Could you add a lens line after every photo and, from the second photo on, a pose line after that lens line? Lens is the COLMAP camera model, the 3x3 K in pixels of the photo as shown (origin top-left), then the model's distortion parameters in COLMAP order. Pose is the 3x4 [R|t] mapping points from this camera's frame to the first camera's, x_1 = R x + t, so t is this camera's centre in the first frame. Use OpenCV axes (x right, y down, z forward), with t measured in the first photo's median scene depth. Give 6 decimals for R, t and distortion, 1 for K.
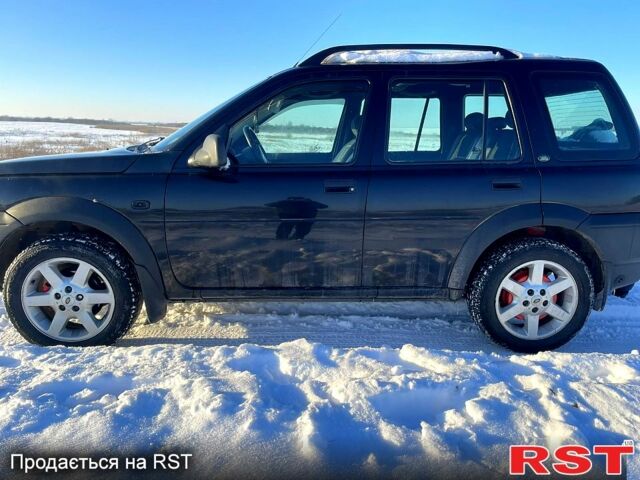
lens RADIAL K [[503.1, 0, 320.0], [0, 503.1, 240.0], [0, 0, 1]] dist [0.003866, 0.000677]
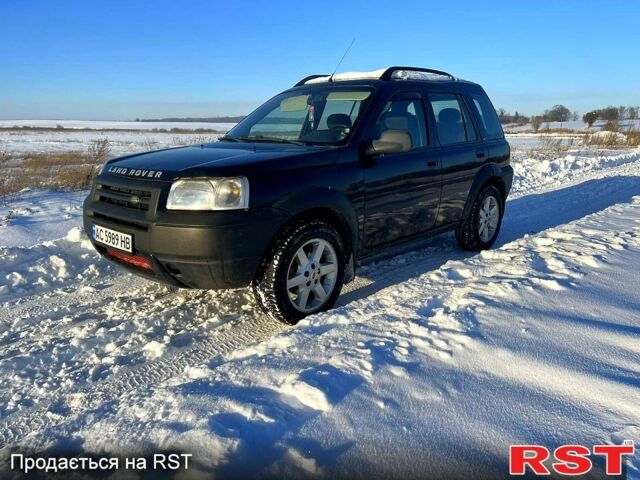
lens RADIAL K [[503.1, 0, 320.0], [0, 503.1, 240.0], [0, 0, 1]] dist [0.003866, 0.000677]
pose [[0.700998, -0.175980, 0.691110, -1.217242], [0.184587, 0.980825, 0.062524, -0.027410], [-0.688861, 0.083741, 0.720040, 0.151018]]
